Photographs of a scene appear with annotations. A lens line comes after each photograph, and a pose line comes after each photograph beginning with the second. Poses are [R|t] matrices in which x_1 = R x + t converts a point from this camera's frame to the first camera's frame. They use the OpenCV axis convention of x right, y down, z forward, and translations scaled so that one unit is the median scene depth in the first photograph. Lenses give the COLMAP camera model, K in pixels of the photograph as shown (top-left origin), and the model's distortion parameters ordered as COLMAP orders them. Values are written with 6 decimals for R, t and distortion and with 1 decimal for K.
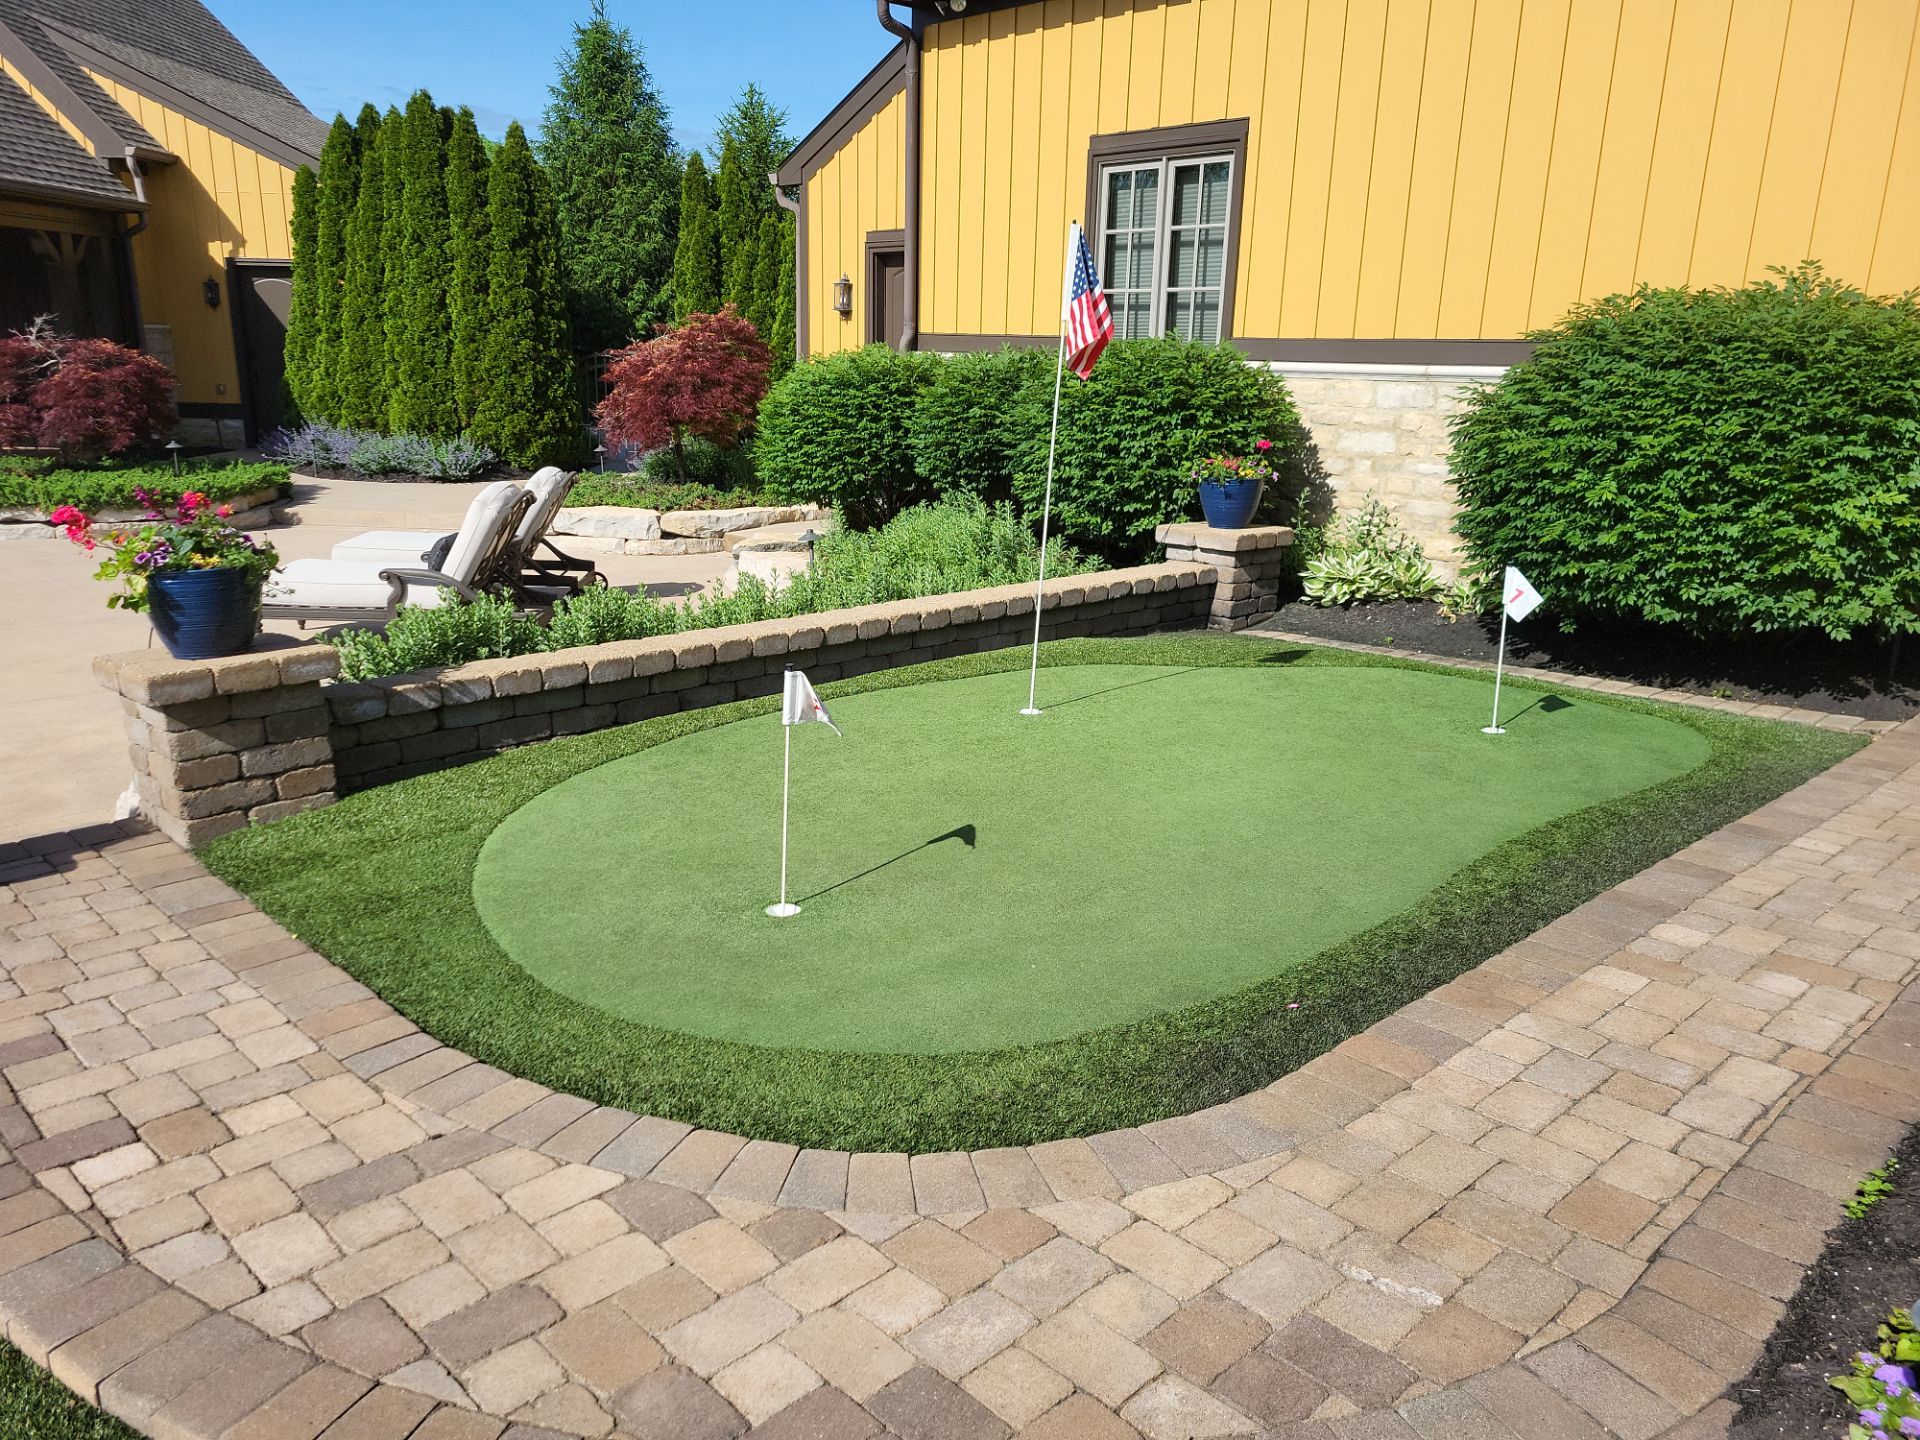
lens RADIAL K [[1444.1, 0, 946.2], [0, 1444.1, 737.0], [0, 0, 1]] dist [0.053054, -0.029323]
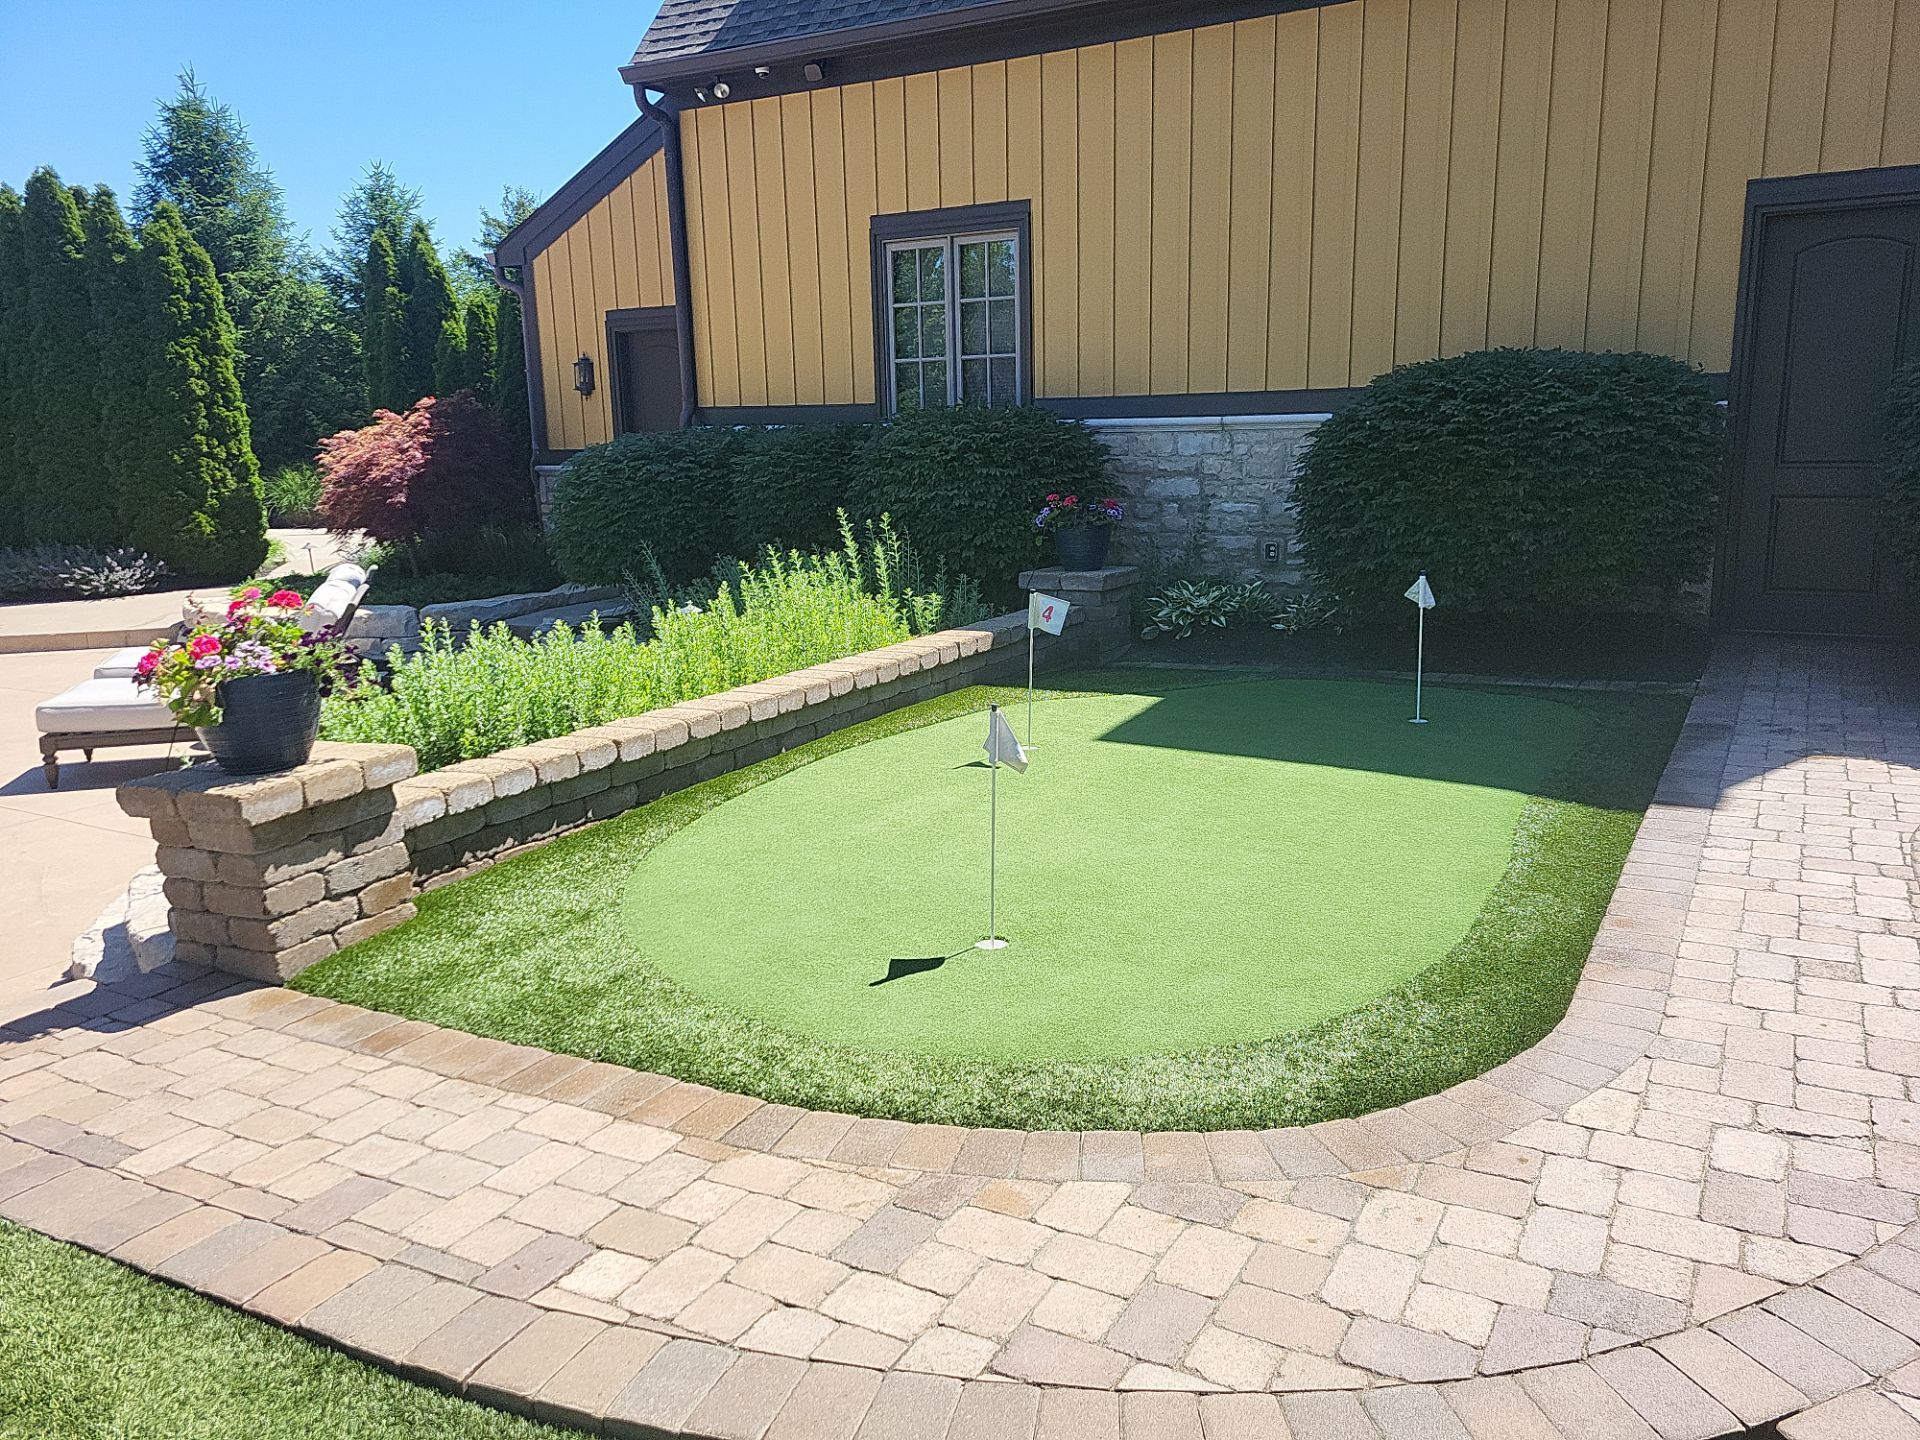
lens RADIAL K [[1444.1, 0, 977.4], [0, 1444.1, 711.8], [0, 0, 1]] dist [0.053054, -0.029323]
pose [[0.954682, -0.098482, 0.280862, -0.220225], [0.116963, 0.991888, -0.049775, 0.003811], [-0.273682, 0.080370, 0.958456, 0.006038]]
